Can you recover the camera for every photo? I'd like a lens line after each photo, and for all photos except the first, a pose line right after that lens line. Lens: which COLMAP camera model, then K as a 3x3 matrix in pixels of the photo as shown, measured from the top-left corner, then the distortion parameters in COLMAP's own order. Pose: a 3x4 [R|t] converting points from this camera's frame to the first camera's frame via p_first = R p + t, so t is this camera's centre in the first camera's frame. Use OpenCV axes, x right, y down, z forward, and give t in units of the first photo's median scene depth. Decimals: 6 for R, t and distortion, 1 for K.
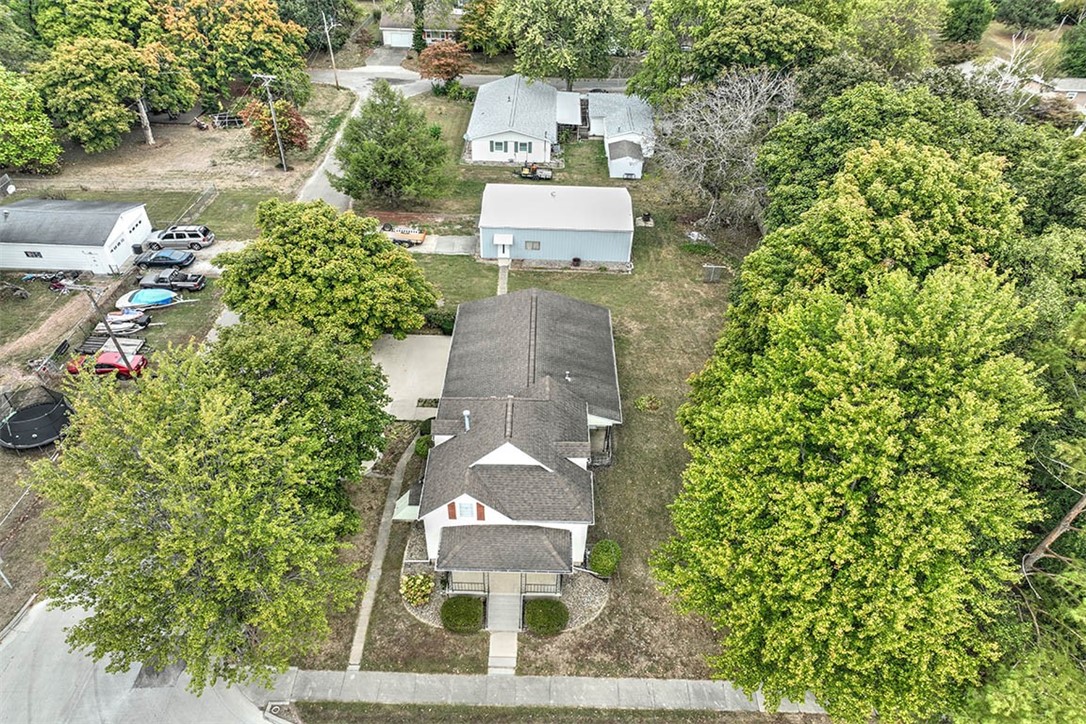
lens RADIAL K [[764.6, 0, 541.4], [0, 764.6, 361.1], [0, 0, 1]] dist [0.032311, 0.008453]
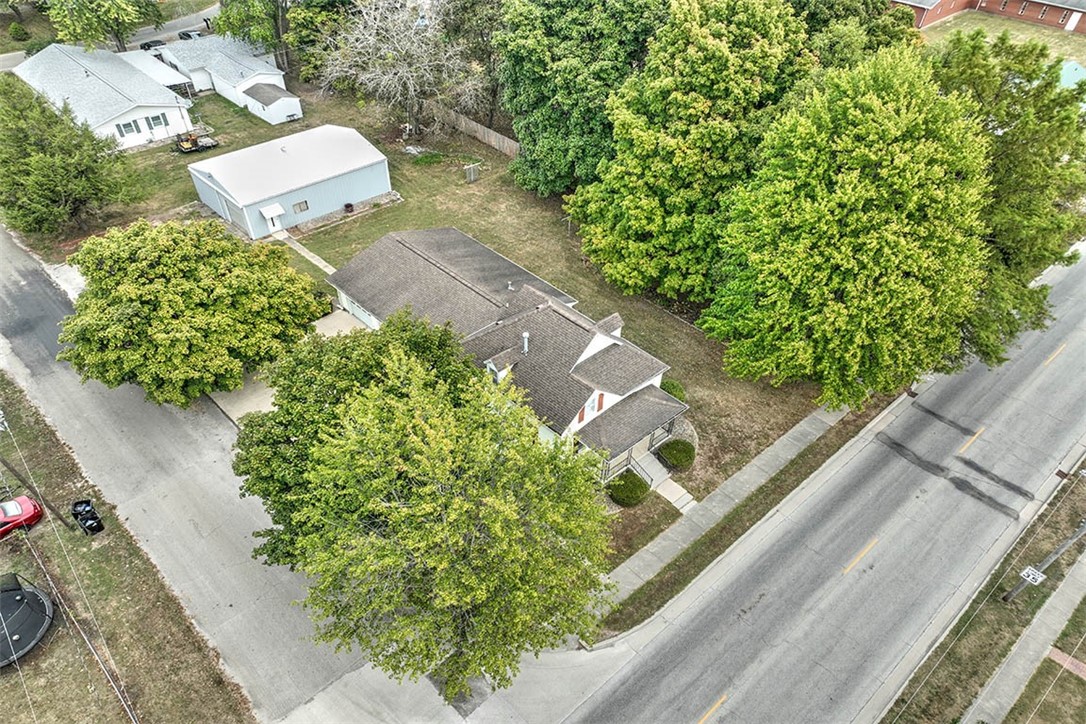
lens RADIAL K [[764.6, 0, 539.7], [0, 764.6, 369.1], [0, 0, 1]] dist [0.032311, 0.008453]
pose [[0.747424, -0.449921, 0.488802, -0.300078], [0.400899, 0.892156, 0.208179, -0.047743], [-0.529752, 0.040363, 0.847192, 0.059873]]
